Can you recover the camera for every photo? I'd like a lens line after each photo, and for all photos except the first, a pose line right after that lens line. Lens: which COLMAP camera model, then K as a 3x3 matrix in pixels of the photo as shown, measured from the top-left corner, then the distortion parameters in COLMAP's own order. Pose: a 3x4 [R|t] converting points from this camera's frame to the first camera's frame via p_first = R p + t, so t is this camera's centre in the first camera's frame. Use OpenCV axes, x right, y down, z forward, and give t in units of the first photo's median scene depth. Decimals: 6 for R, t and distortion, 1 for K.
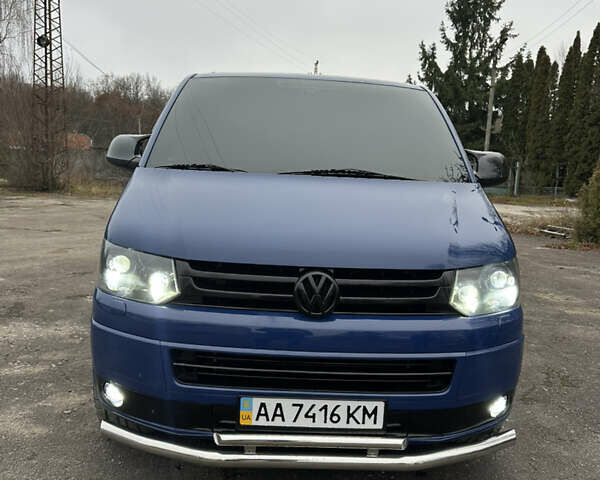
lens RADIAL K [[557.5, 0, 300.0], [0, 557.5, 240.0], [0, 0, 1]] dist [0.145380, -0.235556]
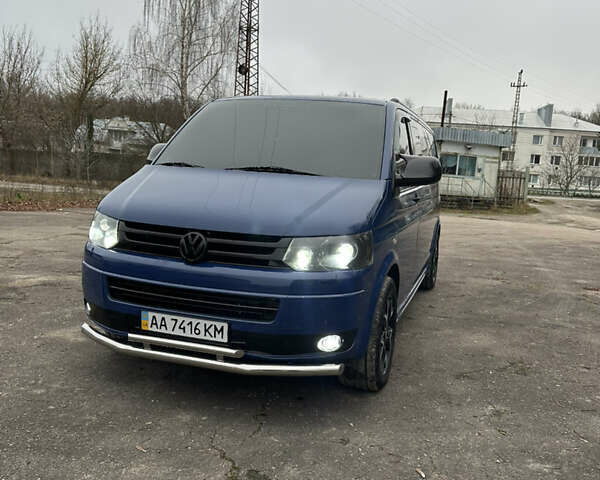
lens RADIAL K [[557.5, 0, 300.0], [0, 557.5, 240.0], [0, 0, 1]] dist [0.145380, -0.235556]
pose [[0.937174, 0.052371, -0.344908, 0.804200], [-0.061122, 0.998024, -0.014540, 0.082409], [0.343465, 0.034708, 0.938524, -0.290993]]
